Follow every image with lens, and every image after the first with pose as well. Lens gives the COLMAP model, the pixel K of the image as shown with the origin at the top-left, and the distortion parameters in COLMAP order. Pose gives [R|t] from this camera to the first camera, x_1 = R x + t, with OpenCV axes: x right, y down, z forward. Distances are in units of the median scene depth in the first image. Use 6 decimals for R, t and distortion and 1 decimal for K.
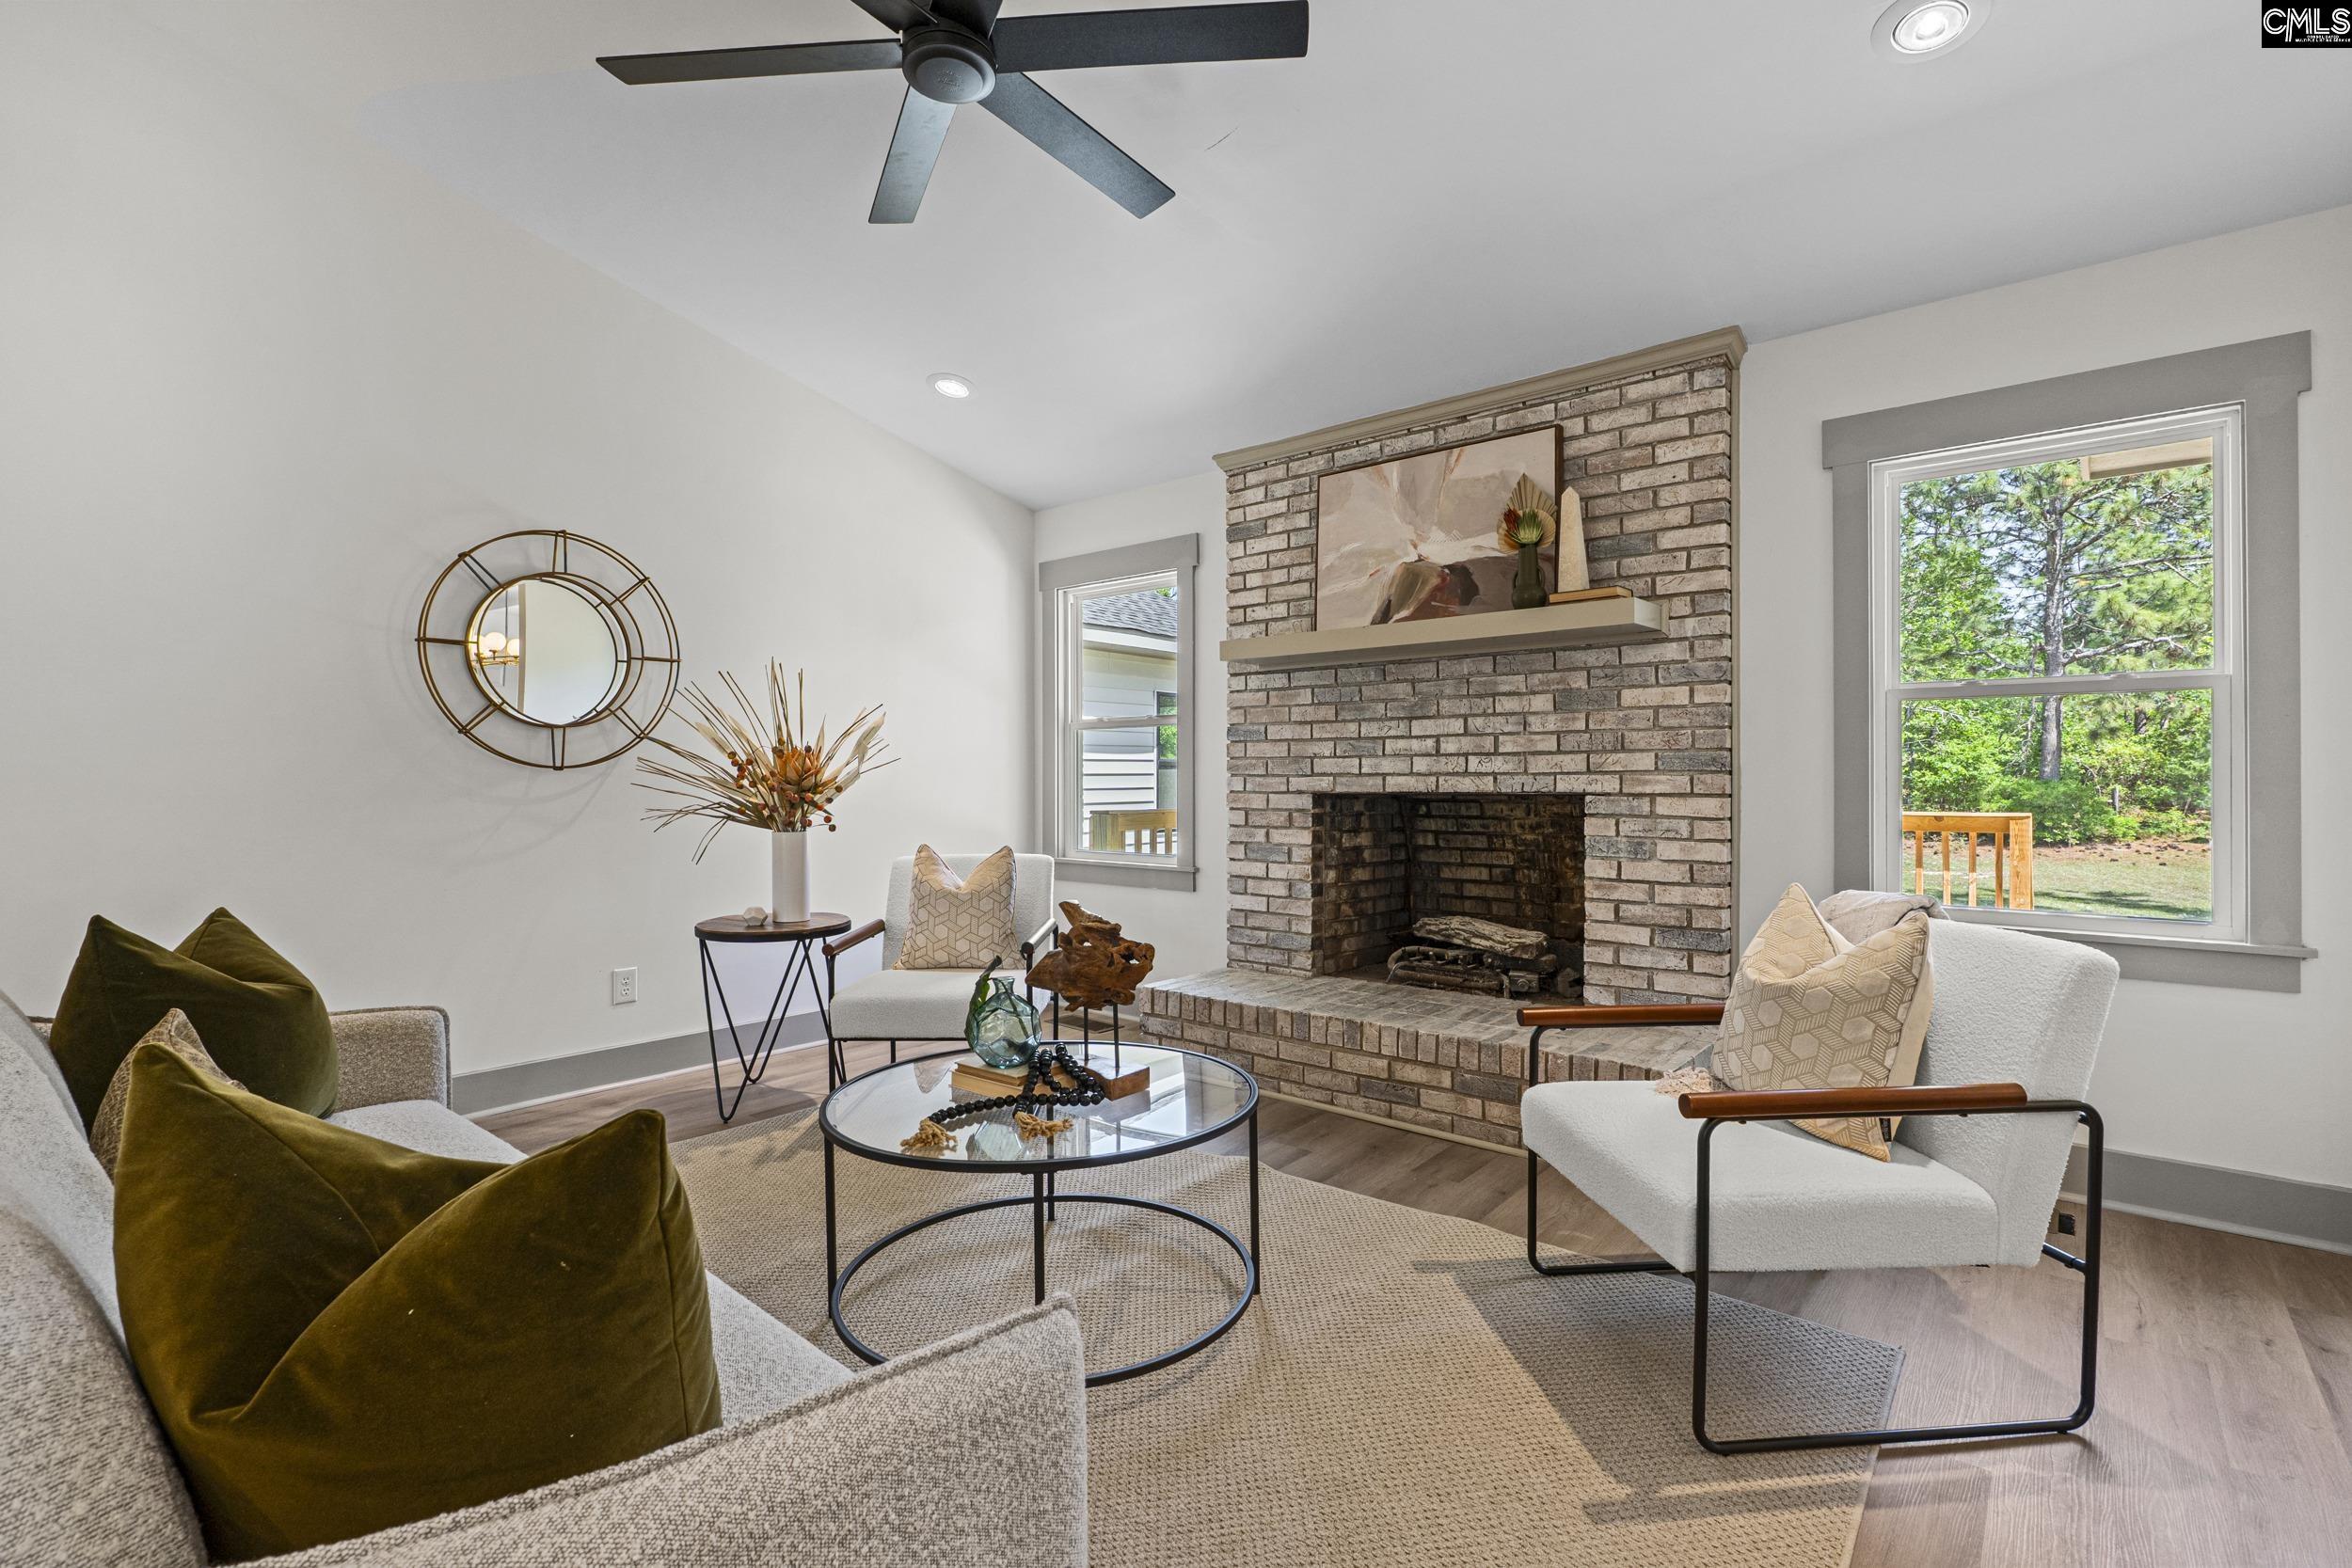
lens RADIAL K [[1077.7, 0, 1170.4], [0, 1077.7, 778.5], [0, 0, 1]] dist [-0.010608, 0.001076]
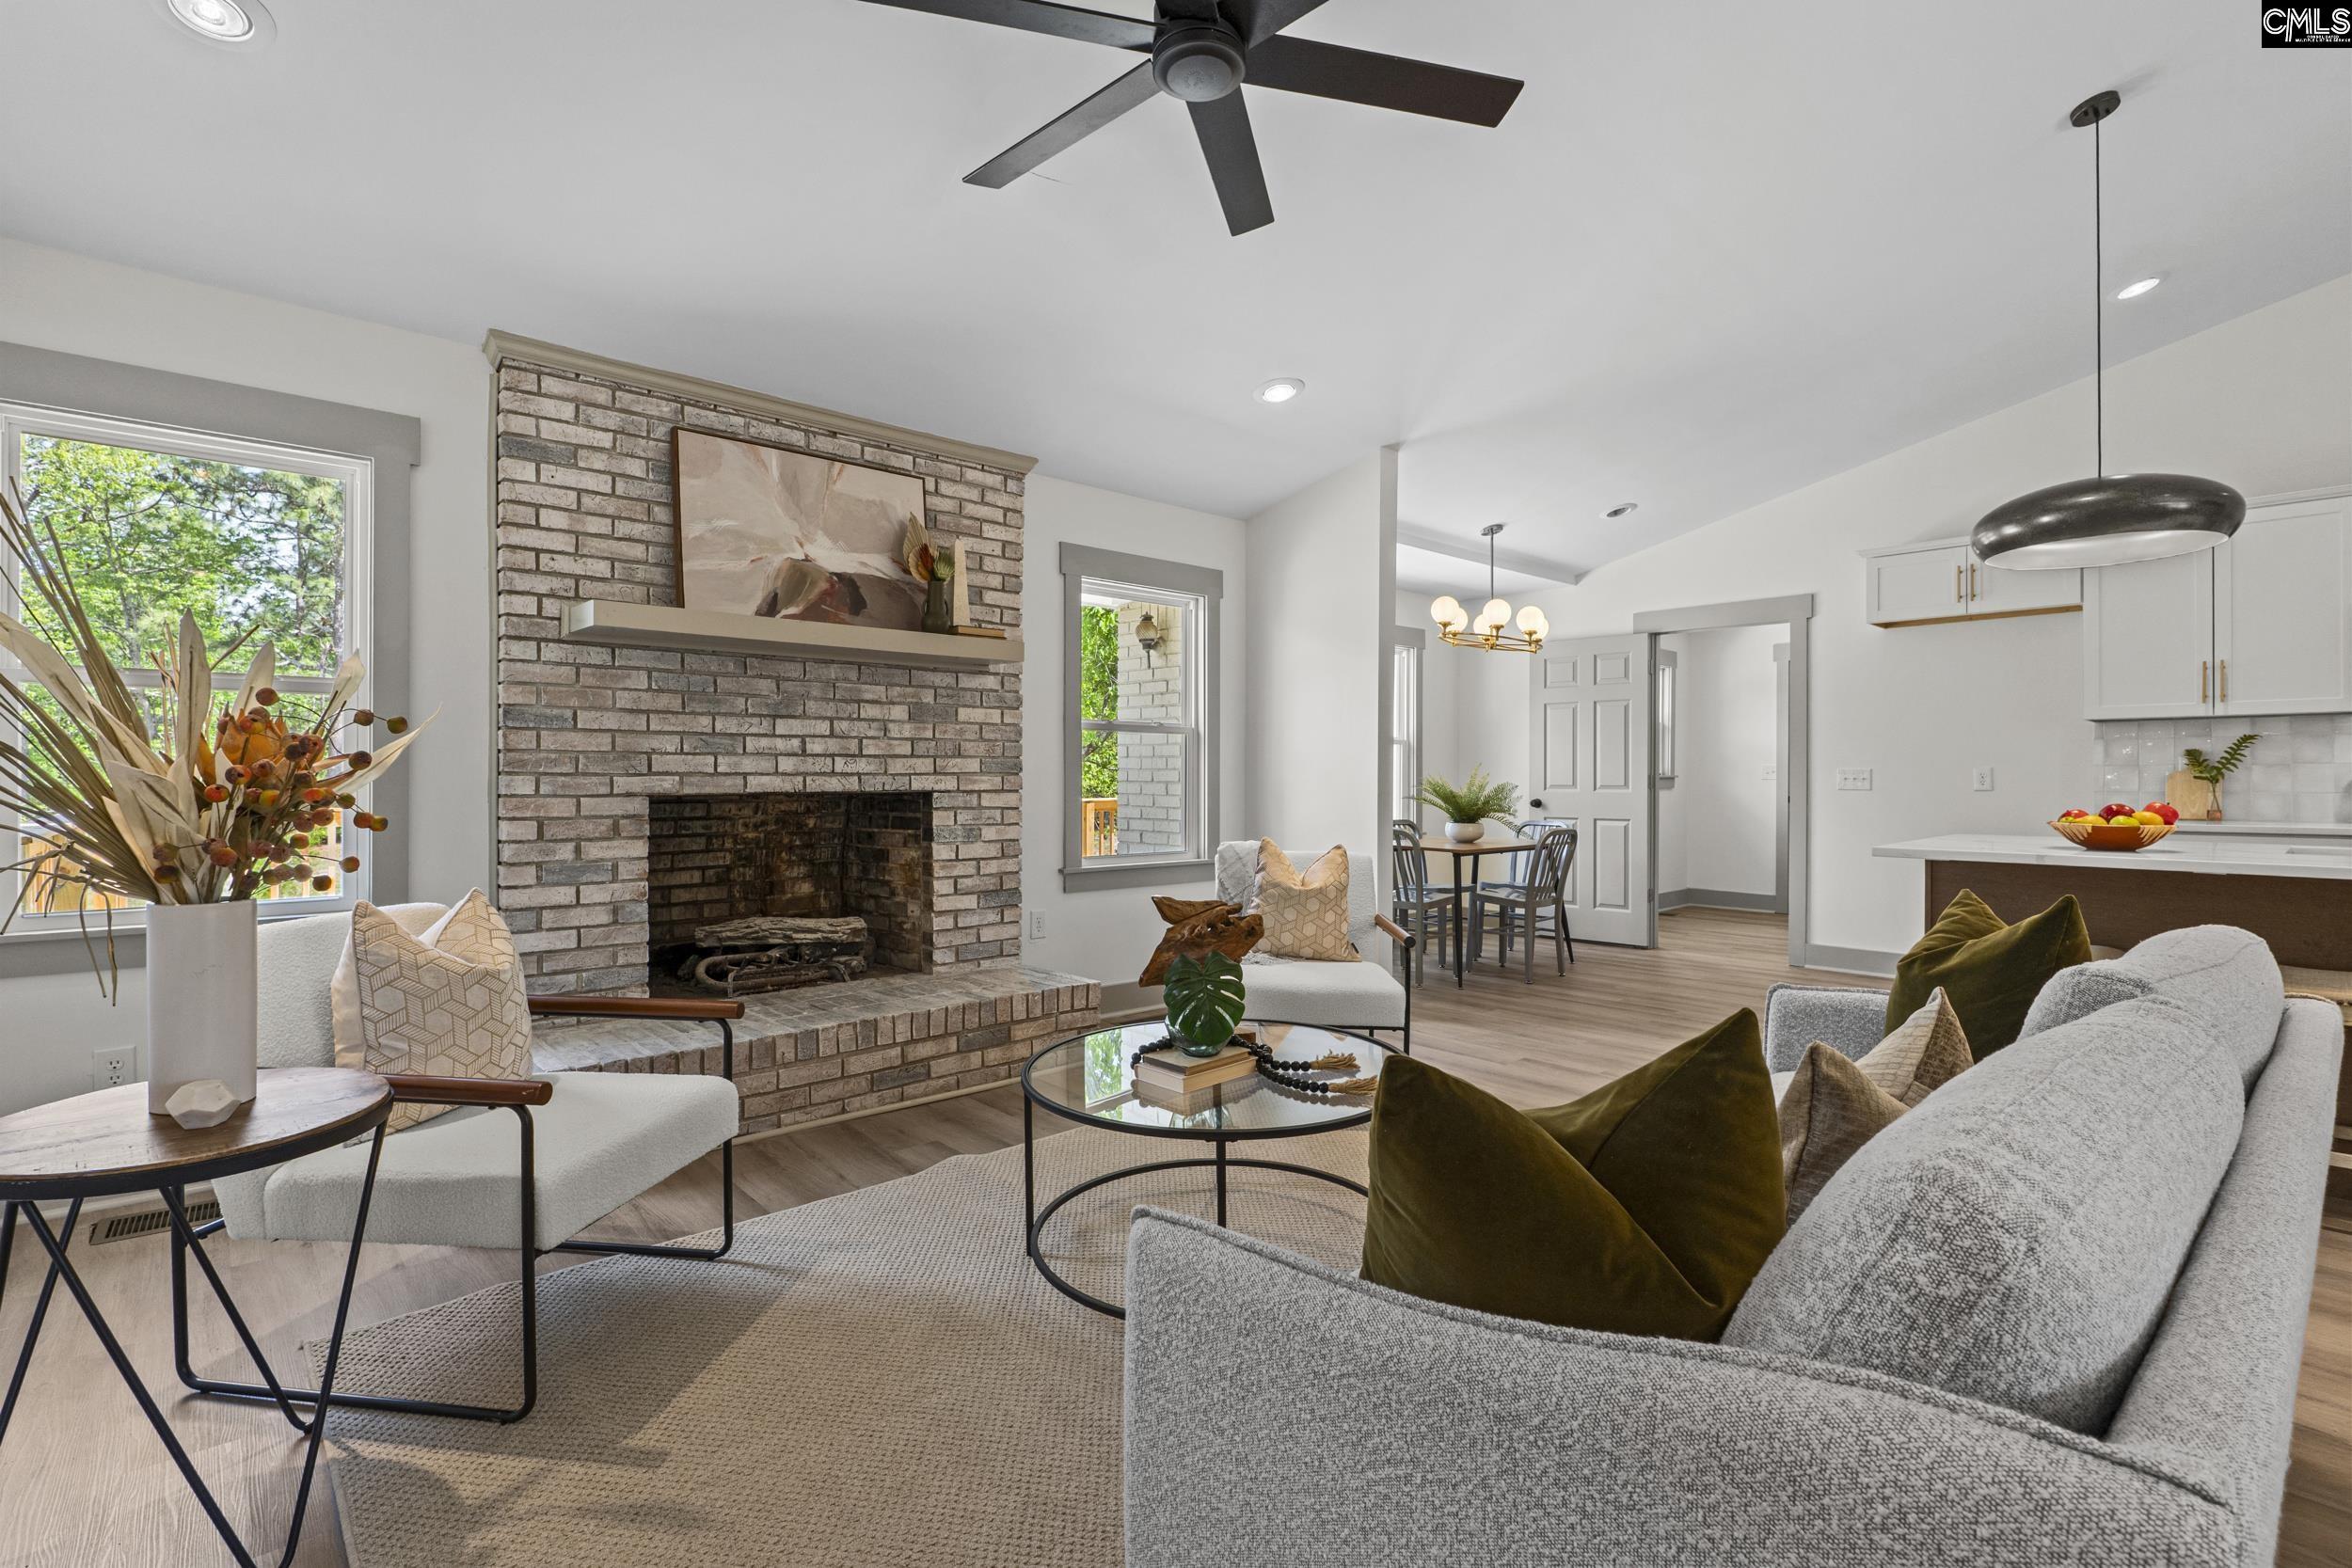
lens RADIAL K [[1077.7, 0, 1176.0], [0, 1077.7, 774.5], [0, 0, 1]] dist [-0.010608, 0.001076]
pose [[0.129599, 0.004106, 0.991558, -0.736888], [-0.001882, 0.999991, -0.003895, -0.000303], [-0.991565, -0.001362, 0.129605, 0.546687]]
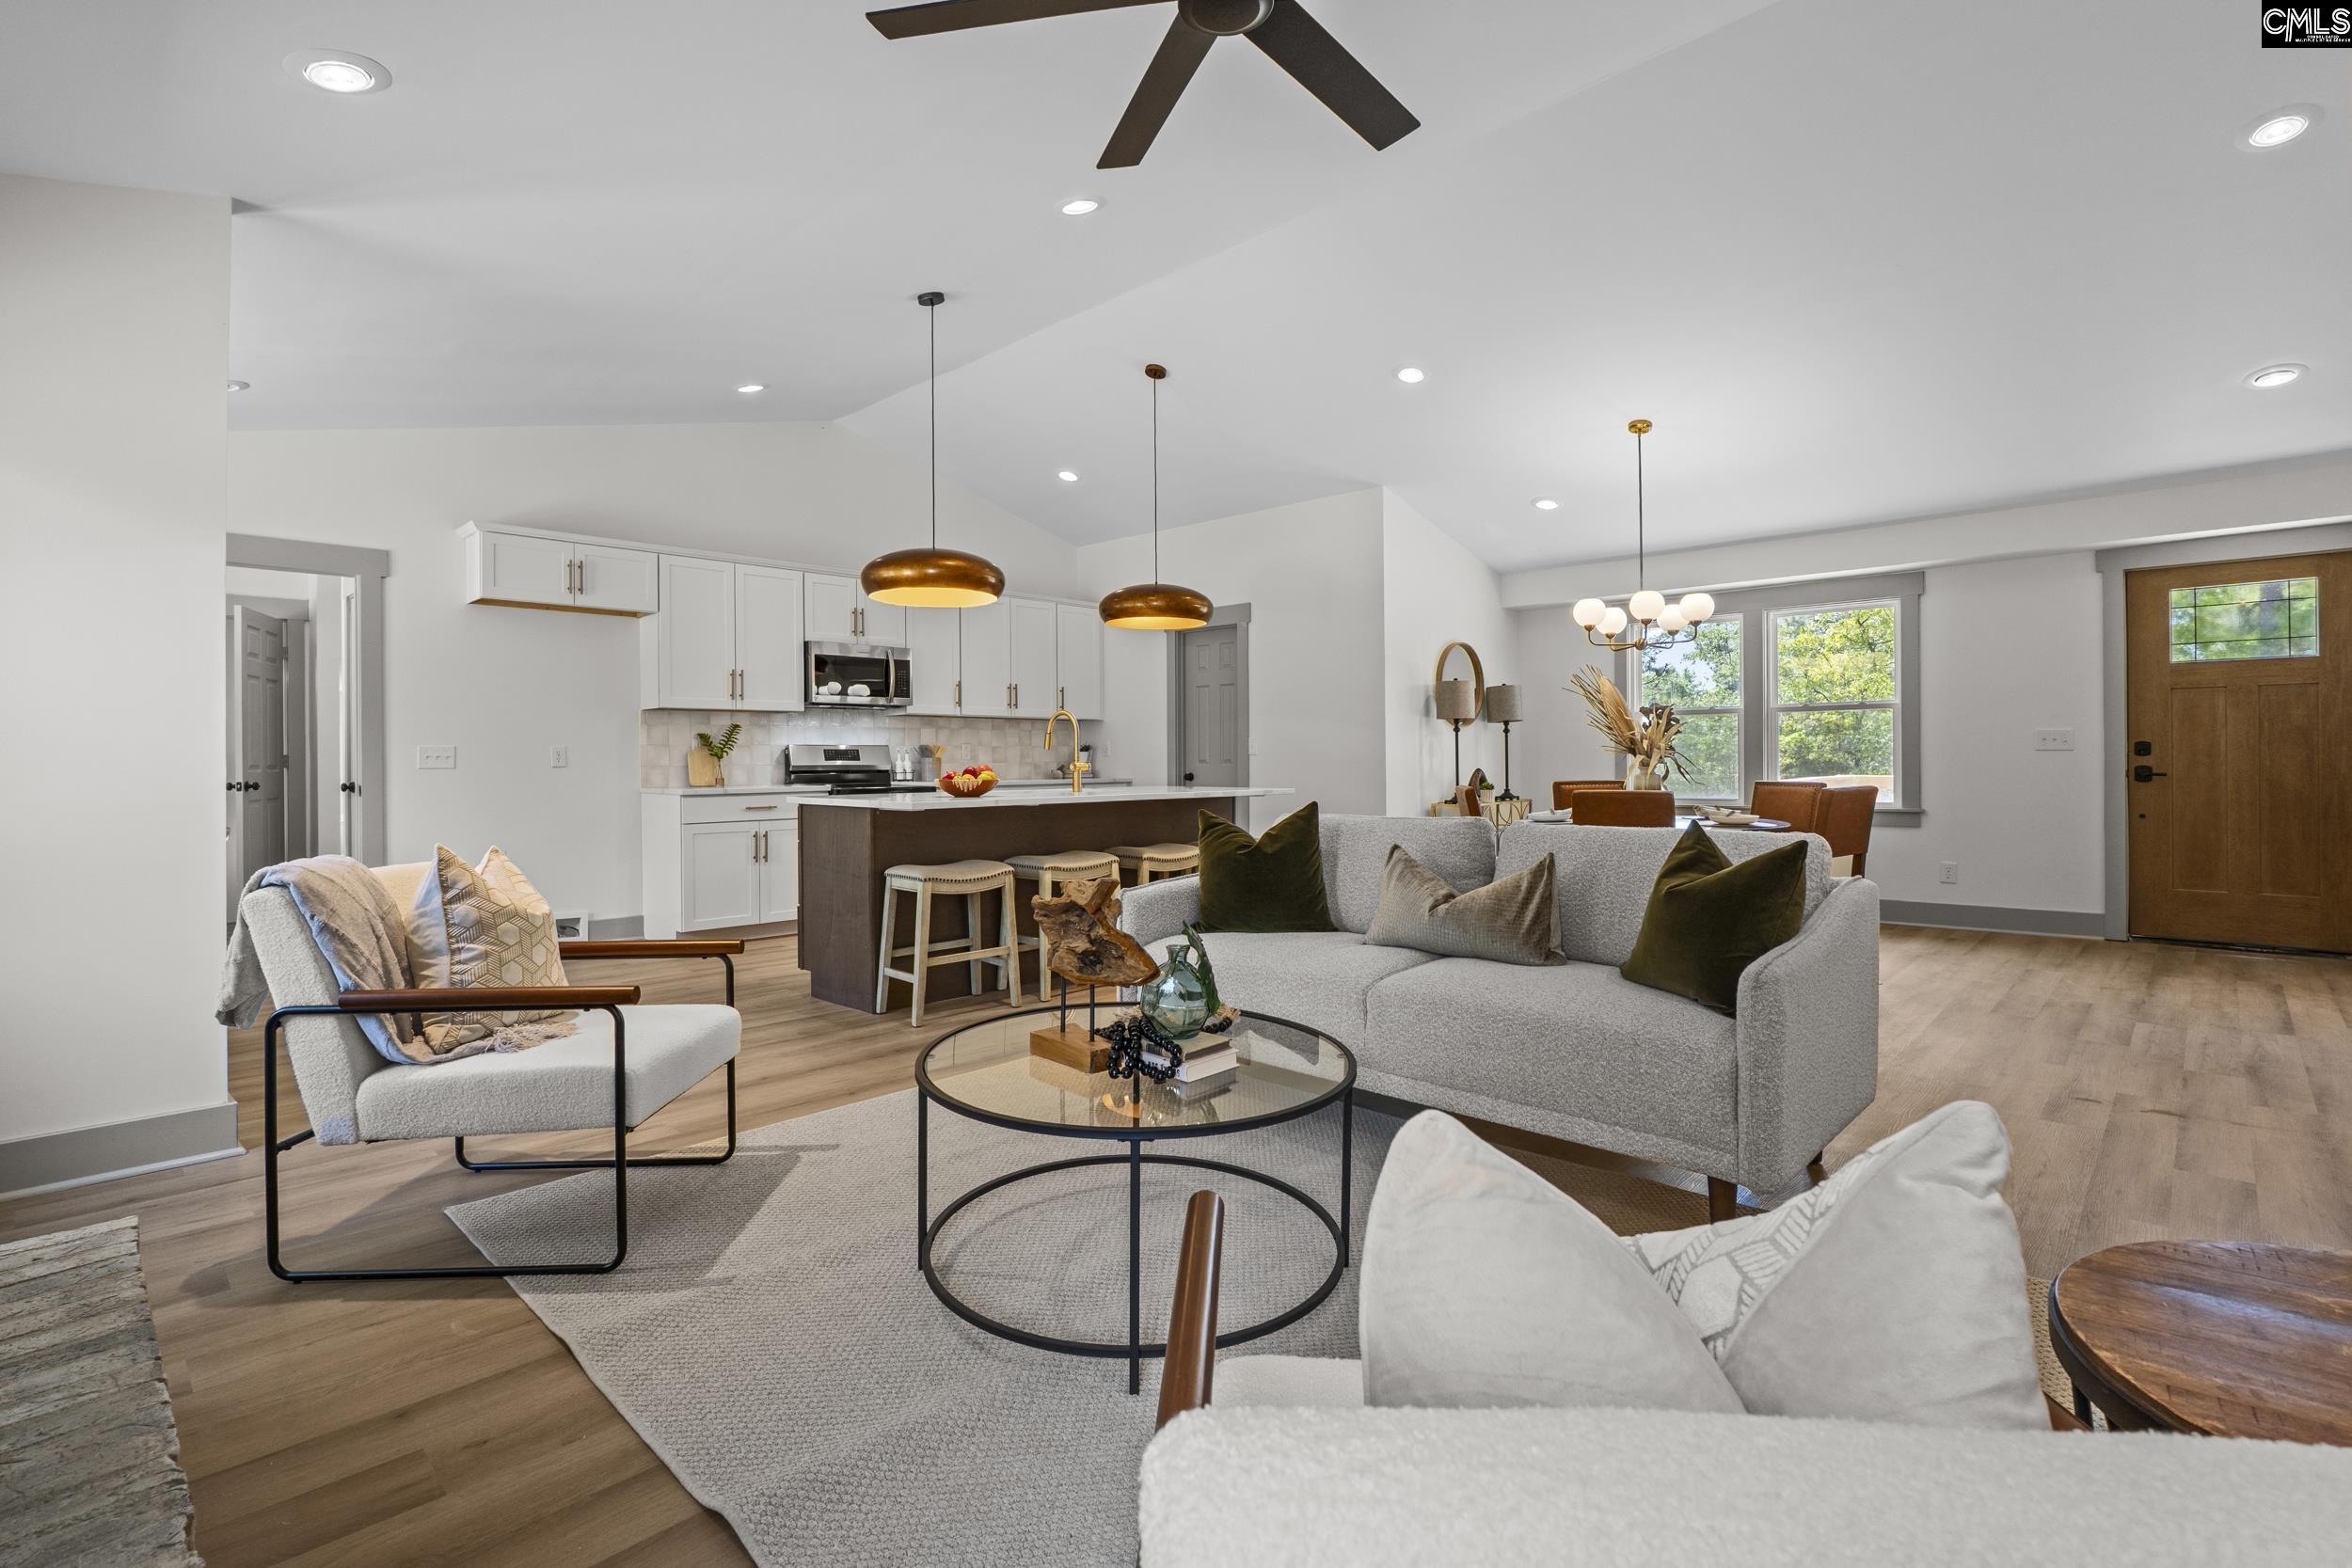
lens RADIAL K [[1077.7, 0, 1163.0], [0, 1077.7, 767.2], [0, 0, 1]] dist [-0.010608, 0.001076]
pose [[-0.998016, 0.010555, 0.062077, -0.115450], [0.010910, 0.999926, 0.005381, 0.015820], [-0.062016, 0.006048, -0.998057, 1.210762]]
